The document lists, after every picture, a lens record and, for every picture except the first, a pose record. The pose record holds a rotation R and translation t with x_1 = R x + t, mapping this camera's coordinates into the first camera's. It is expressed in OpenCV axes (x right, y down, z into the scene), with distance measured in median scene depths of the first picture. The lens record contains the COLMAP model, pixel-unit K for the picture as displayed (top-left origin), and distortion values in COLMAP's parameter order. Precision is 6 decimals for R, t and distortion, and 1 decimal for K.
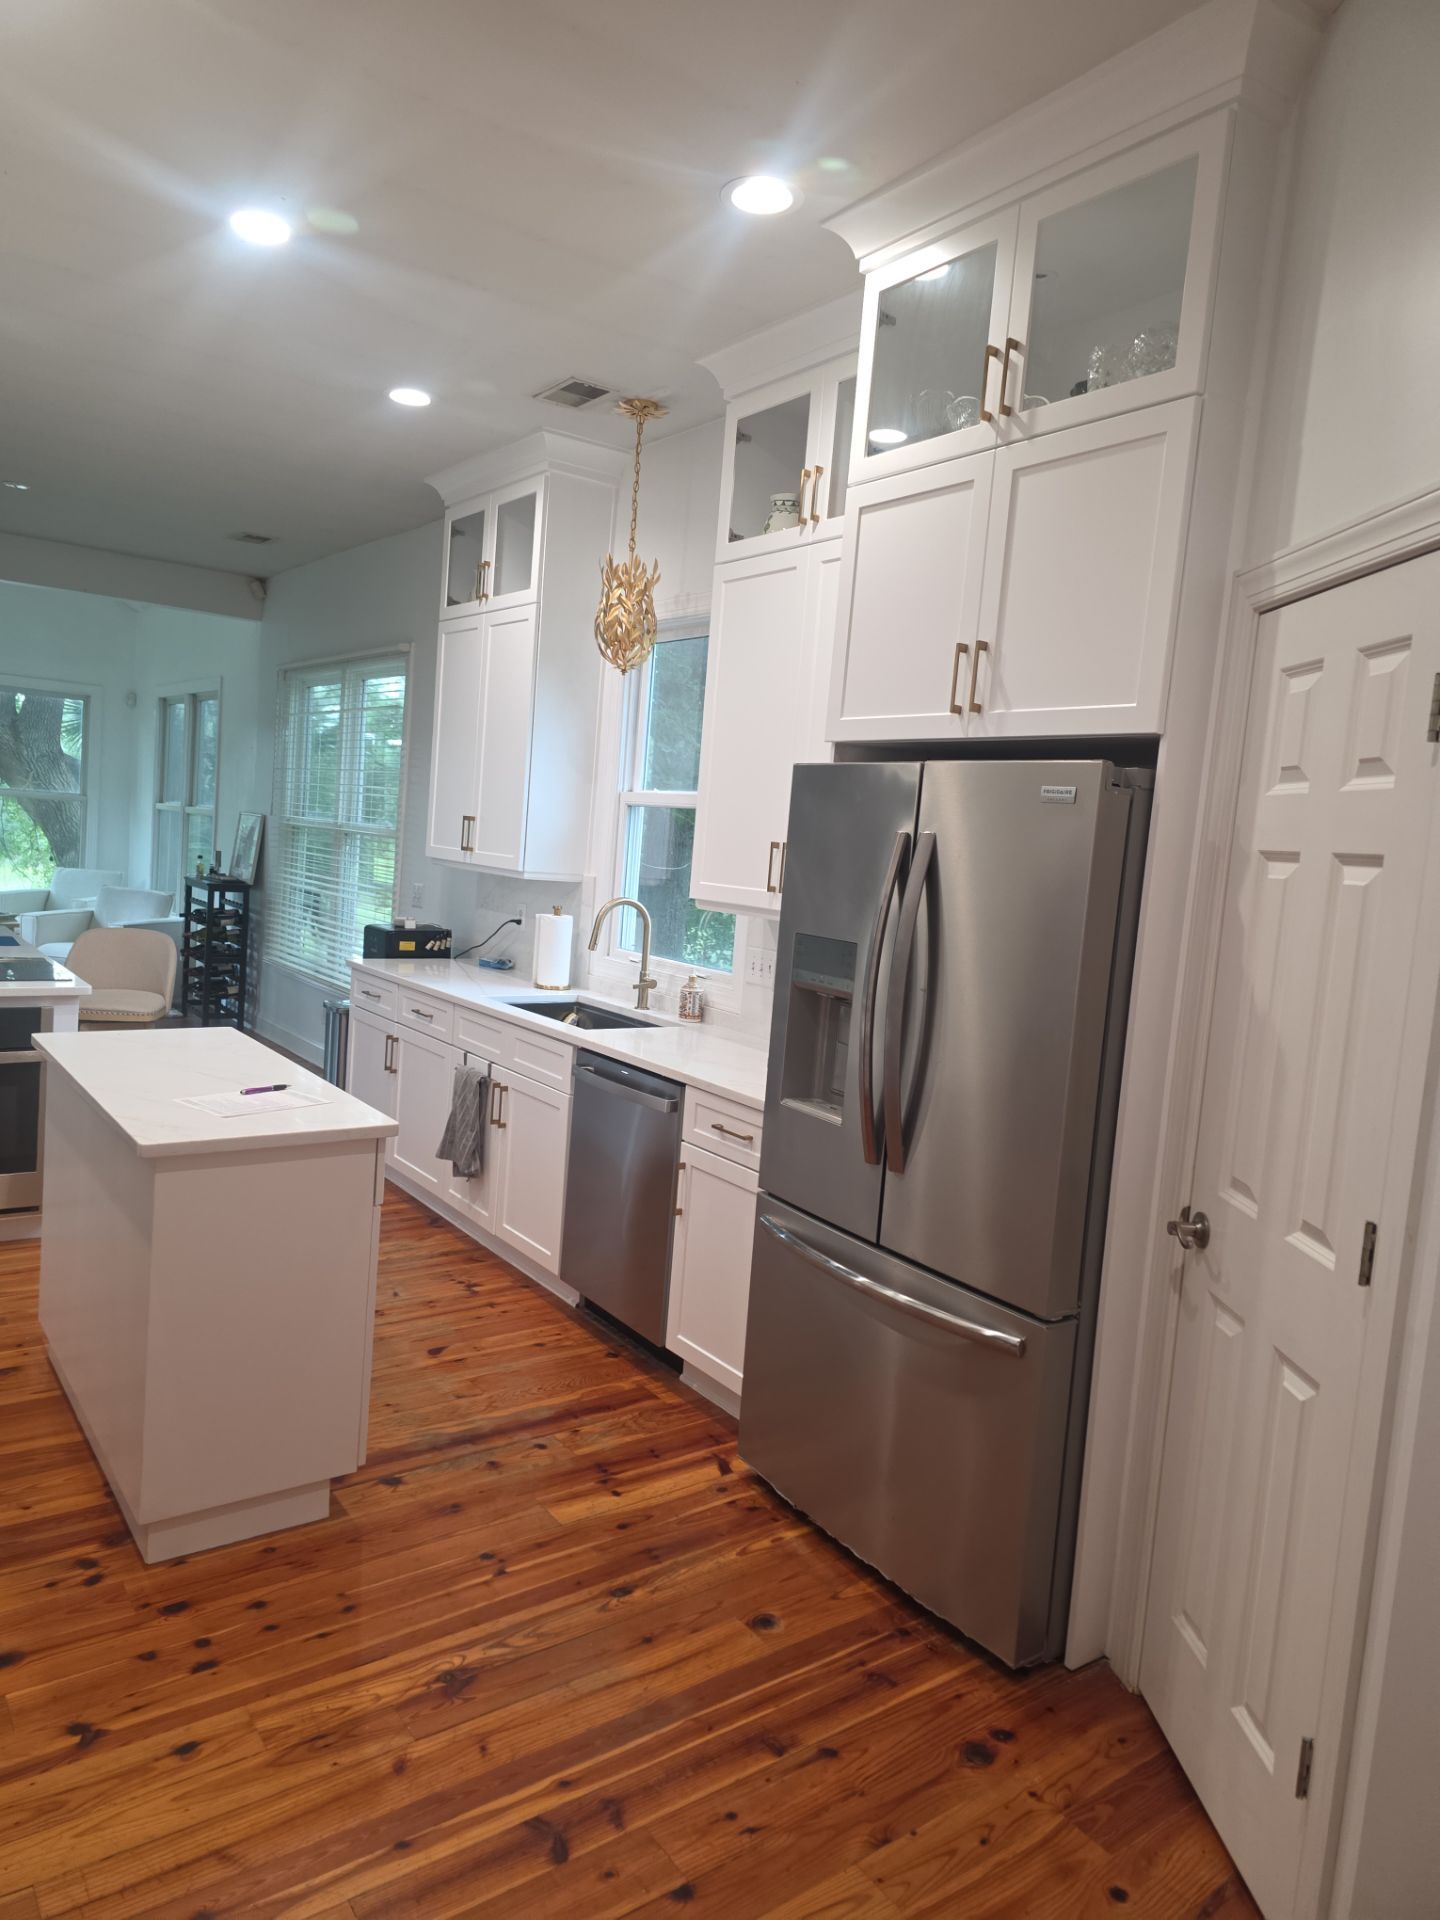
lens RADIAL K [[1305.5, 0, 717.9], [0, 1305.5, 939.1], [0, 0, 1]] dist [0.067080, -0.045695]
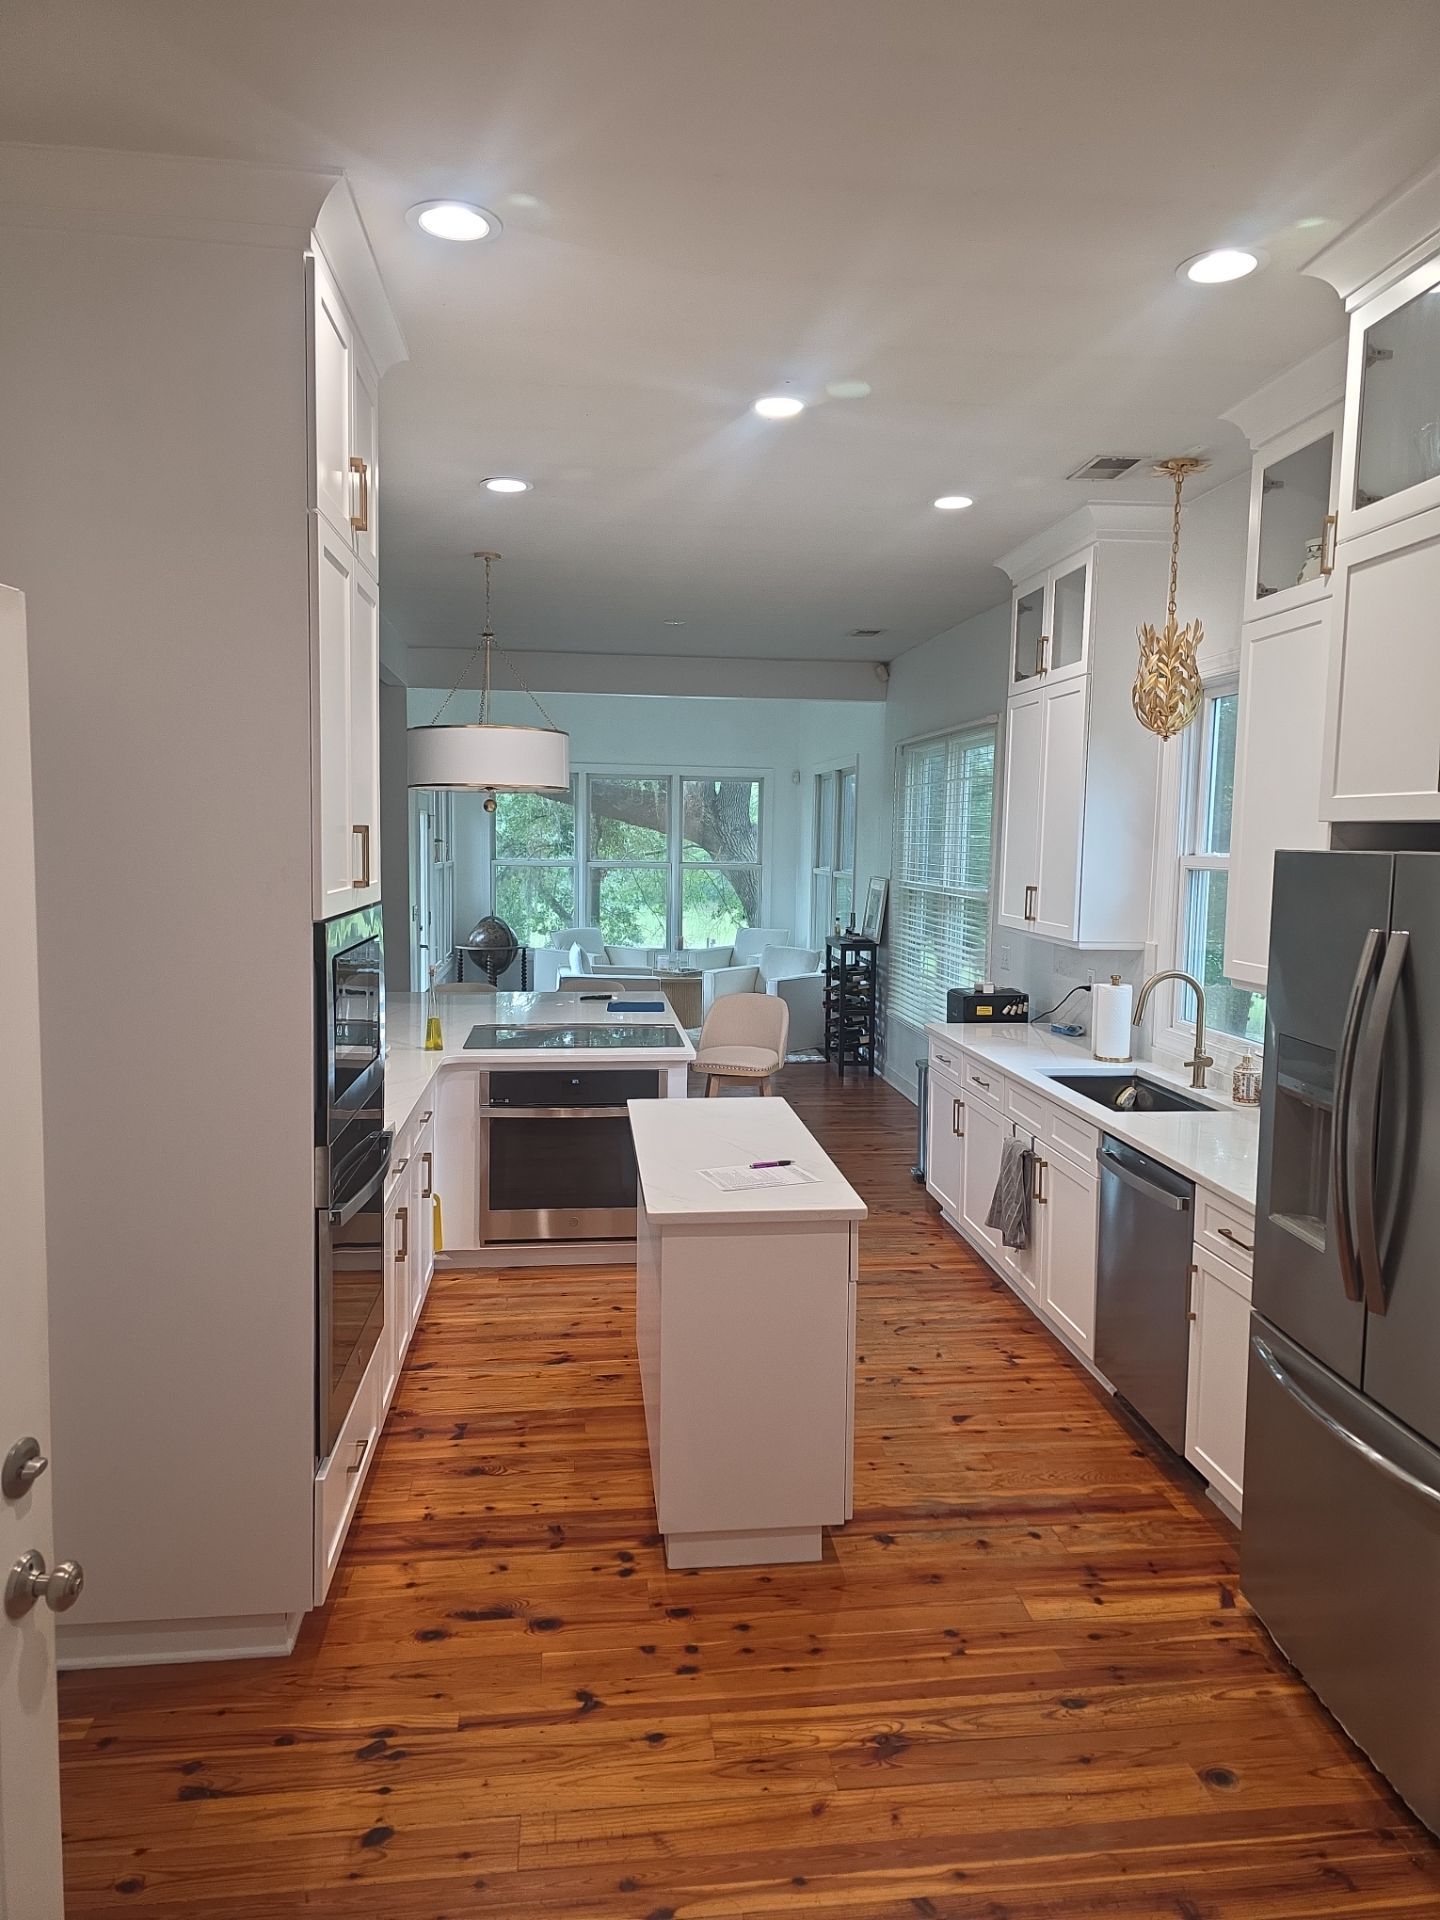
lens RADIAL K [[1305.5, 0, 722.6], [0, 1305.5, 944.7], [0, 0, 1]] dist [0.067080, -0.045695]
pose [[0.870667, -0.020476, -0.491446, 0.151886], [0.011273, 0.999701, -0.021680, -0.044403], [0.491743, 0.013336, 0.870638, -0.006482]]
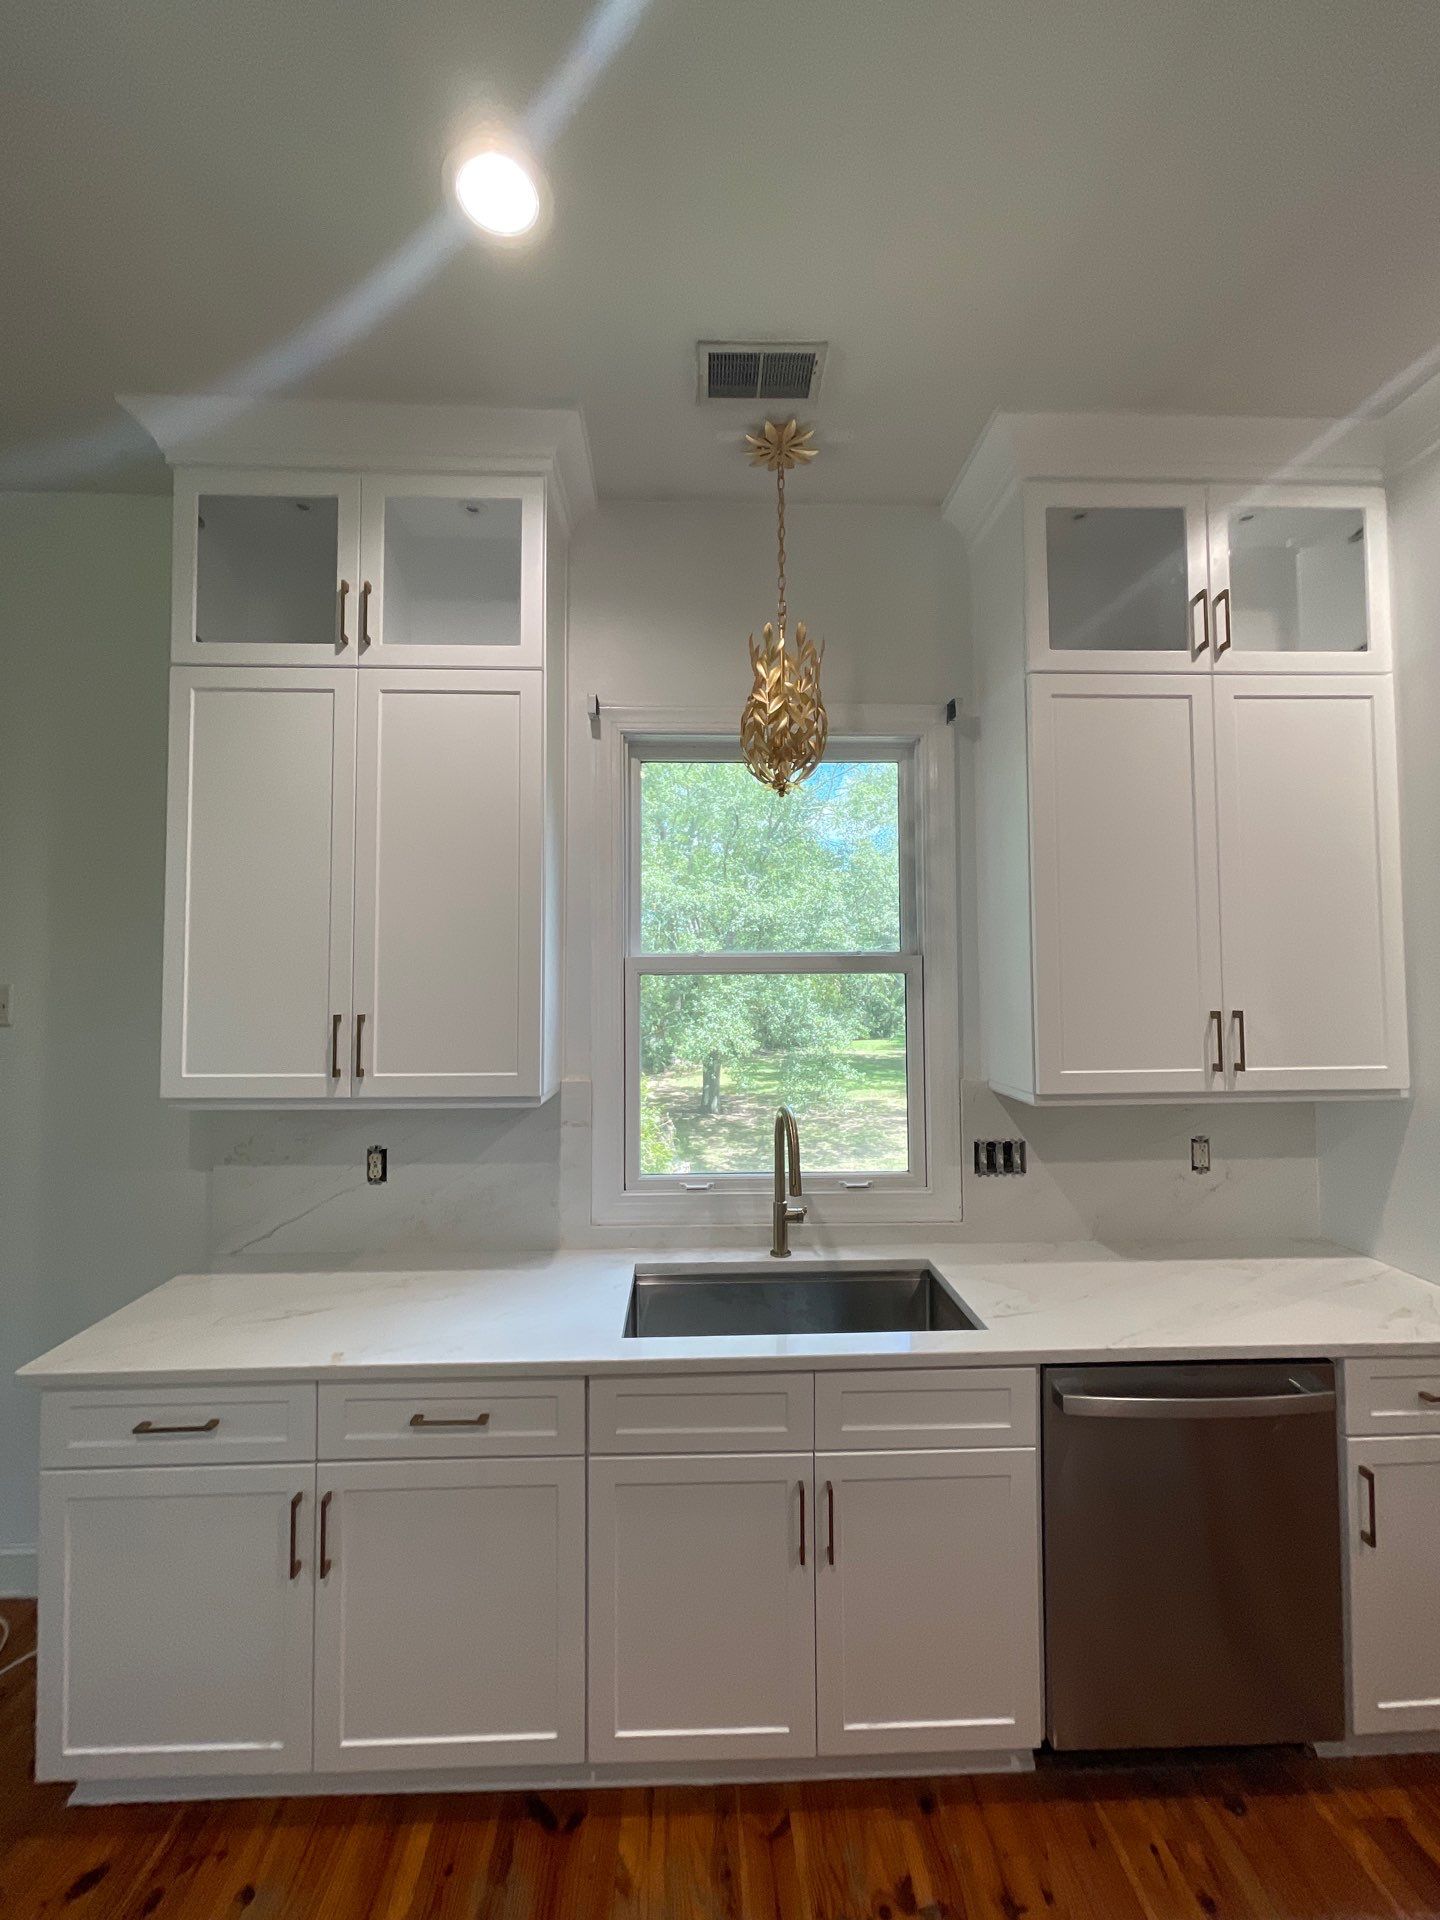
lens RADIAL K [[768.9, 0, 724.4], [0, 768.9, 970.0], [0, 0, 1]] dist [0.001311, -0.000545]
pose [[0.546784, -0.041970, 0.836221, -0.574658], [0.106068, 0.994168, -0.019458, -0.135197], [-0.830528, 0.099336, 0.548047, 1.039179]]
